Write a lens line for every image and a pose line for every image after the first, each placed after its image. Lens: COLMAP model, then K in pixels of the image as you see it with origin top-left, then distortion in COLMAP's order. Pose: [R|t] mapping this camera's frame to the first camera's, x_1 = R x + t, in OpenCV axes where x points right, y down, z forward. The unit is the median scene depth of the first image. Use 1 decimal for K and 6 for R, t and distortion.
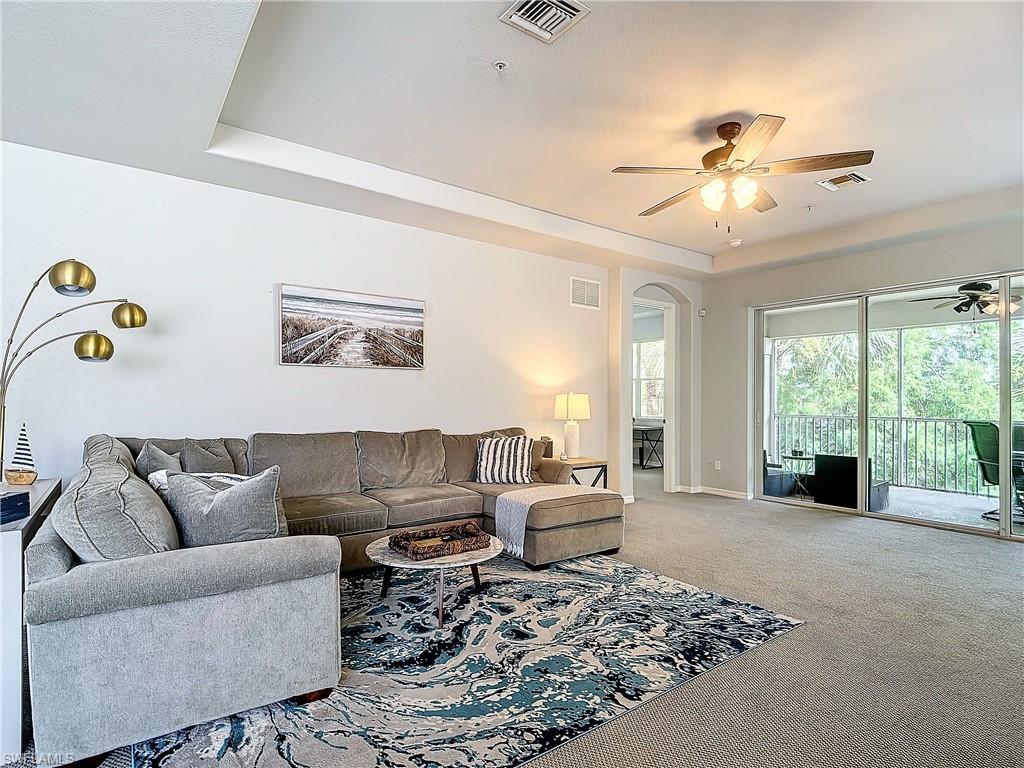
lens RADIAL K [[540.3, 0, 497.7], [0, 540.3, 392.5], [0, 0, 1]] dist [0.013458, -0.002529]
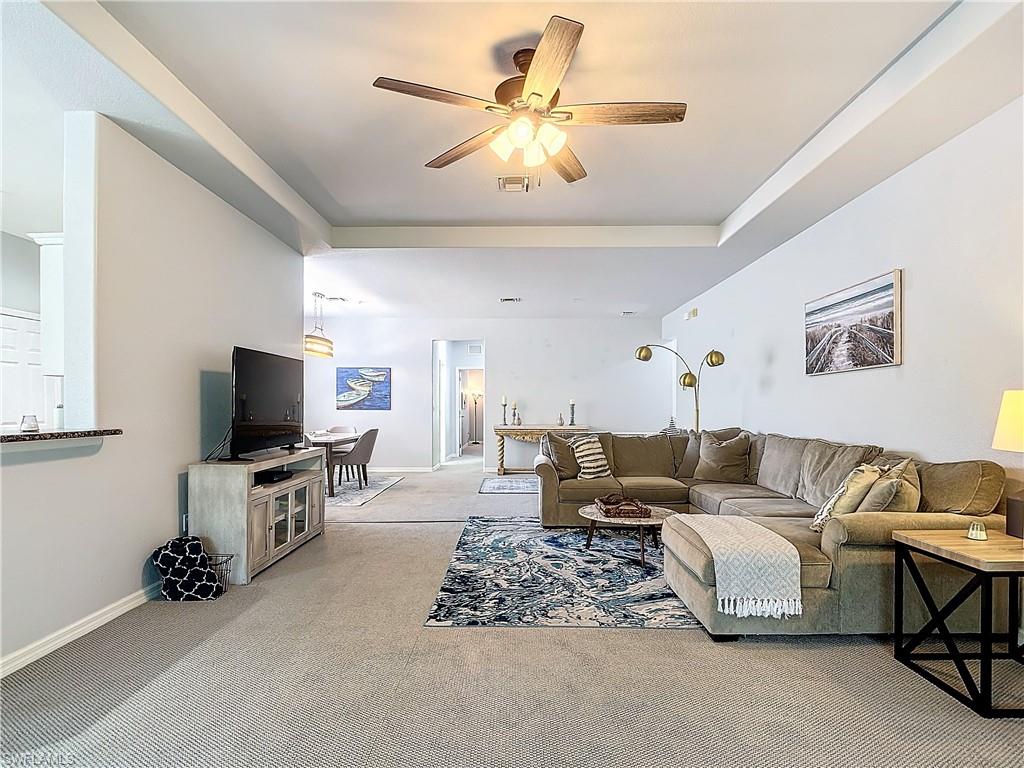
lens RADIAL K [[573.9, 0, 510.8], [0, 573.9, 405.3], [0, 0, 1]] dist [0.068307, -0.079328]
pose [[-0.583896, -0.014717, -0.811695, 0.862682], [-0.006518, 0.999888, -0.013441, 0.026970], [0.811802, -0.002558, -0.583927, 1.127303]]
